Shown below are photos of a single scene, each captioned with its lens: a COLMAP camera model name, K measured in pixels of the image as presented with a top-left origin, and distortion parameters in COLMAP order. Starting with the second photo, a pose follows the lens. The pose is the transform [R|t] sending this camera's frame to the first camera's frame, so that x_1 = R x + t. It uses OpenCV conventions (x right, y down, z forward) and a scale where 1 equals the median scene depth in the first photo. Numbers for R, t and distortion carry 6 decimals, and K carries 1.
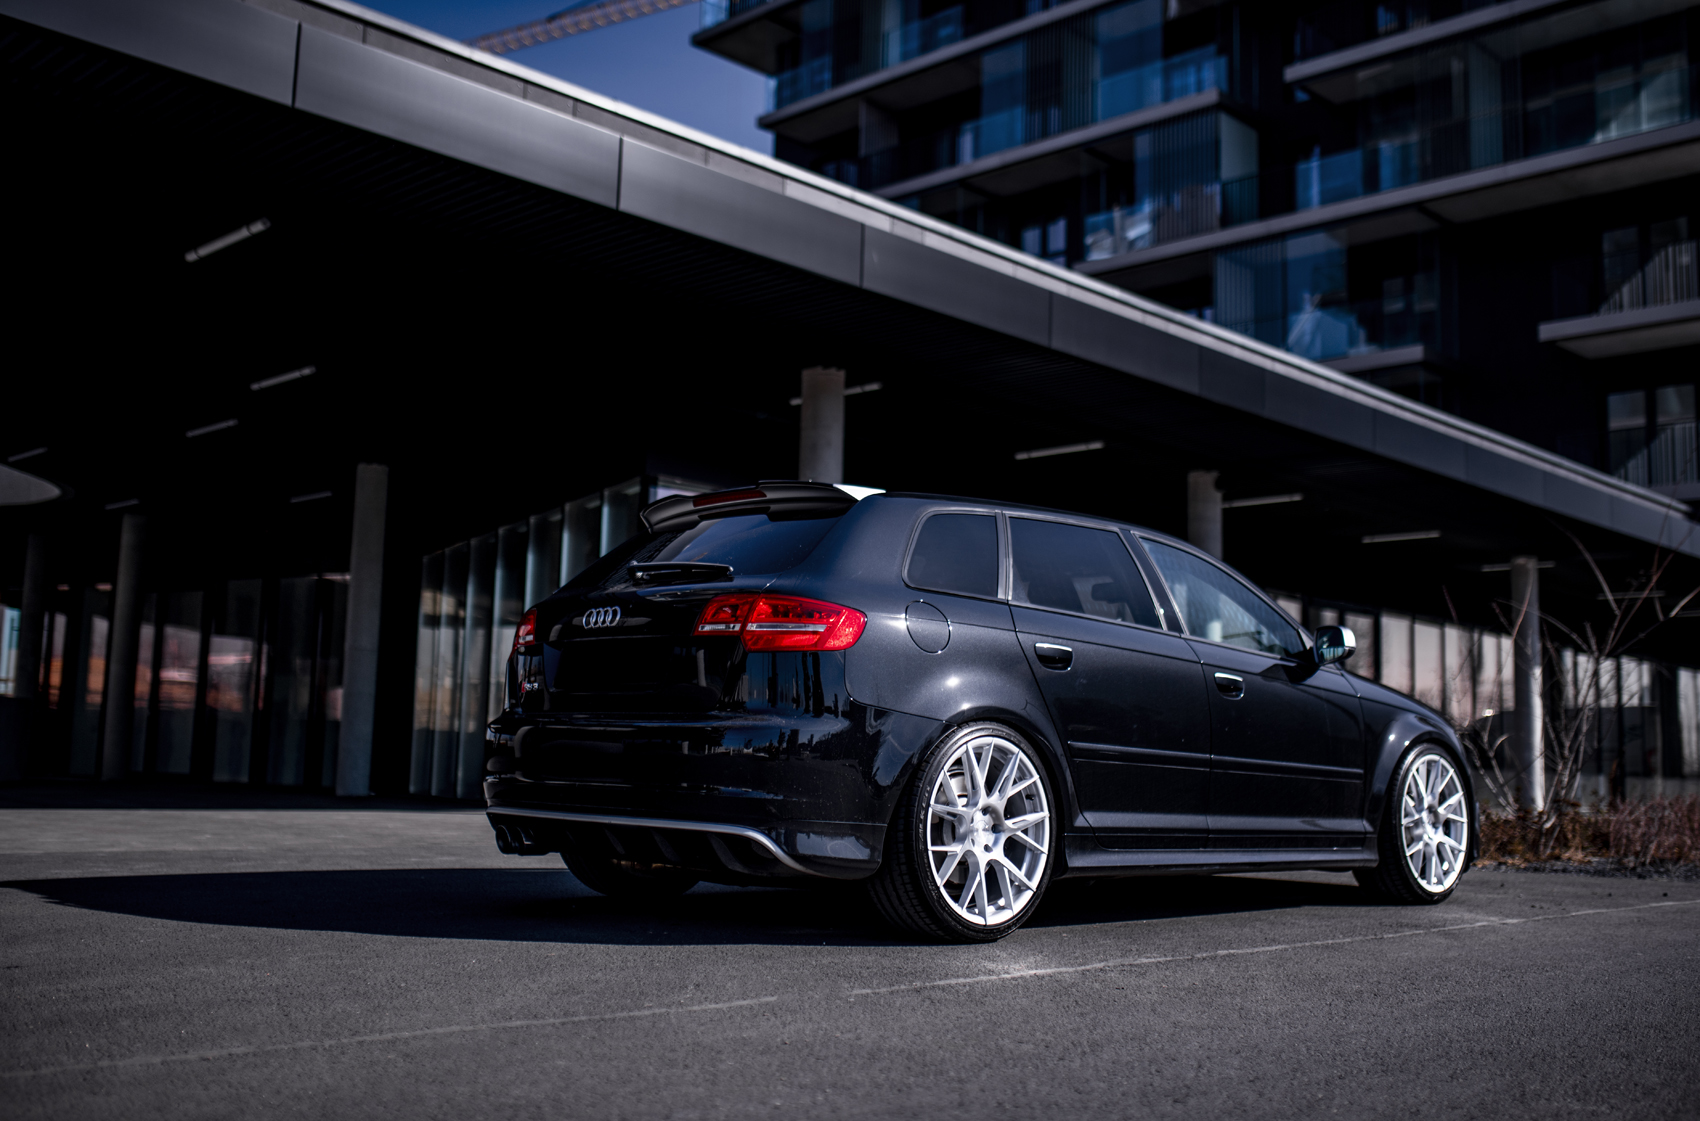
lens RADIAL K [[1664.4, 0, 850.0], [0, 1664.4, 560.5], [0, 0, 1]] dist [-0.052747, 0.010766]
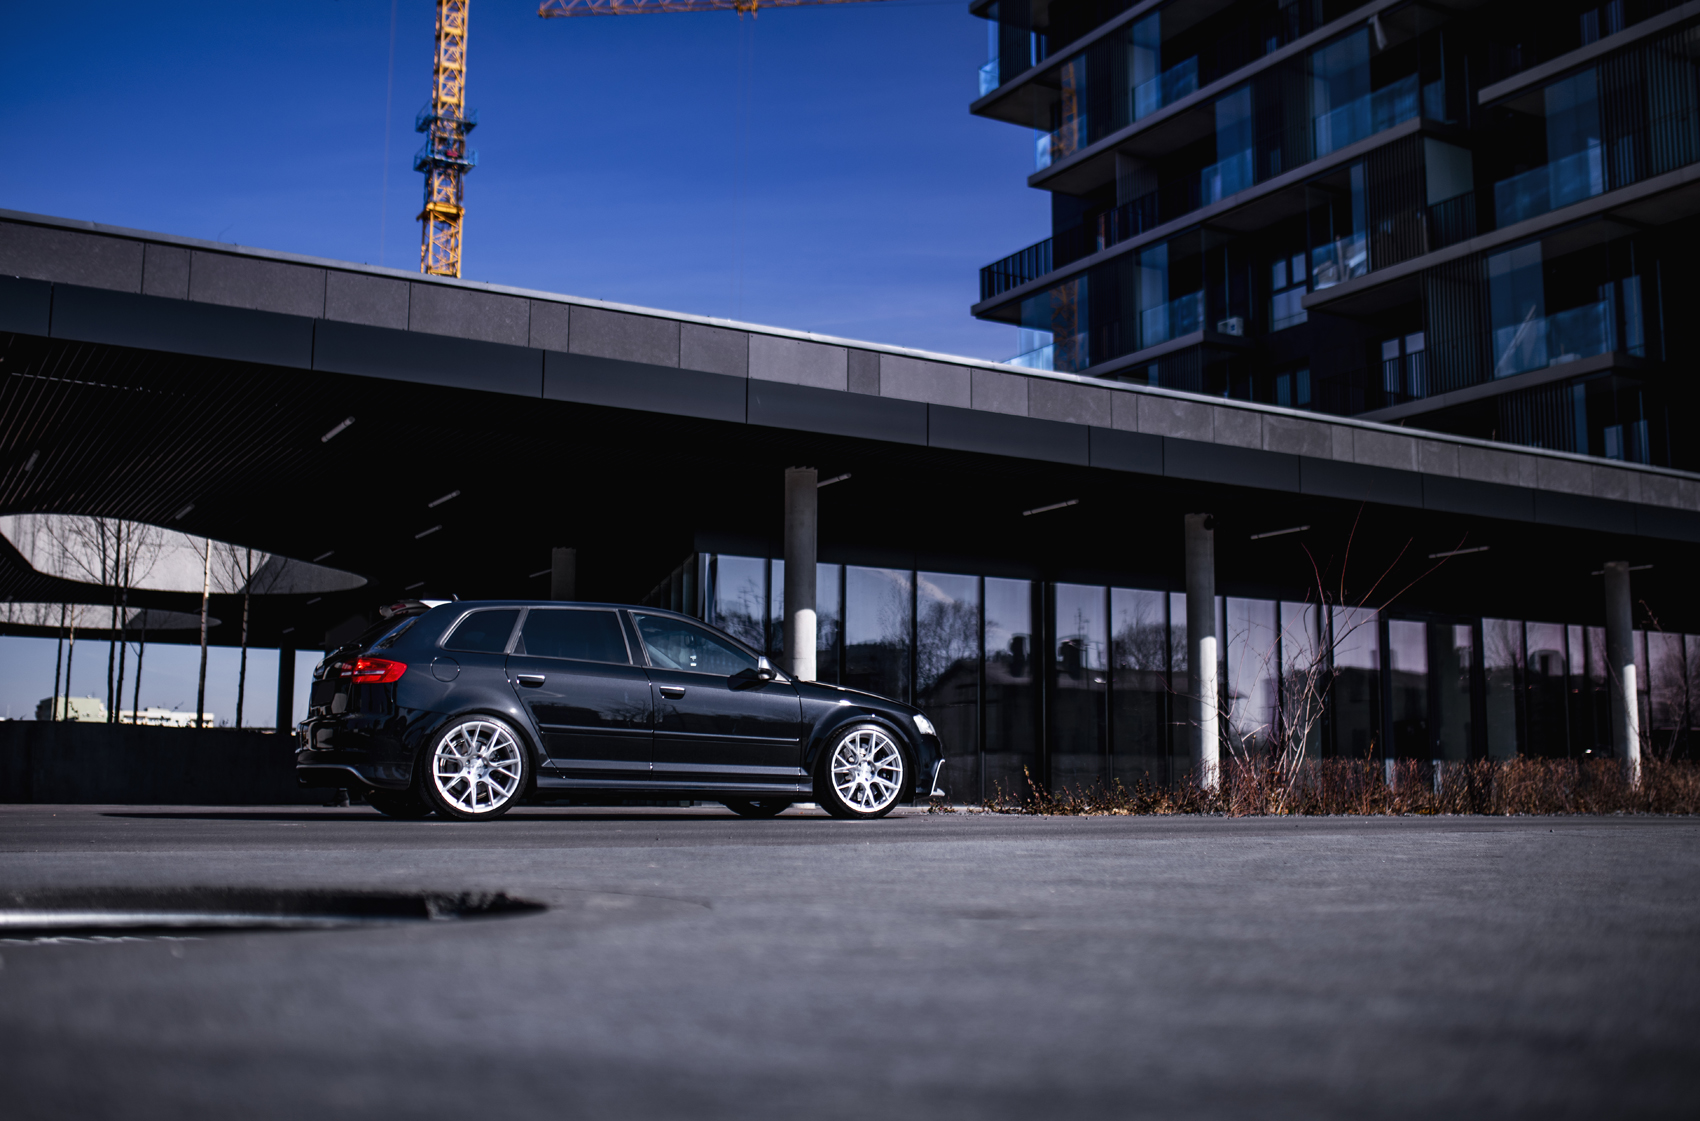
lens RADIAL K [[1711.1, 0, 855.1], [0, 1711.1, 582.5], [0, 0, 1]] dist [-0.043136, 0.018296]
pose [[0.964325, -0.055392, -0.258863, 0.140463], [0.054519, 0.998457, -0.010554, -0.002321], [0.259048, -0.003935, 0.965856, -0.118112]]
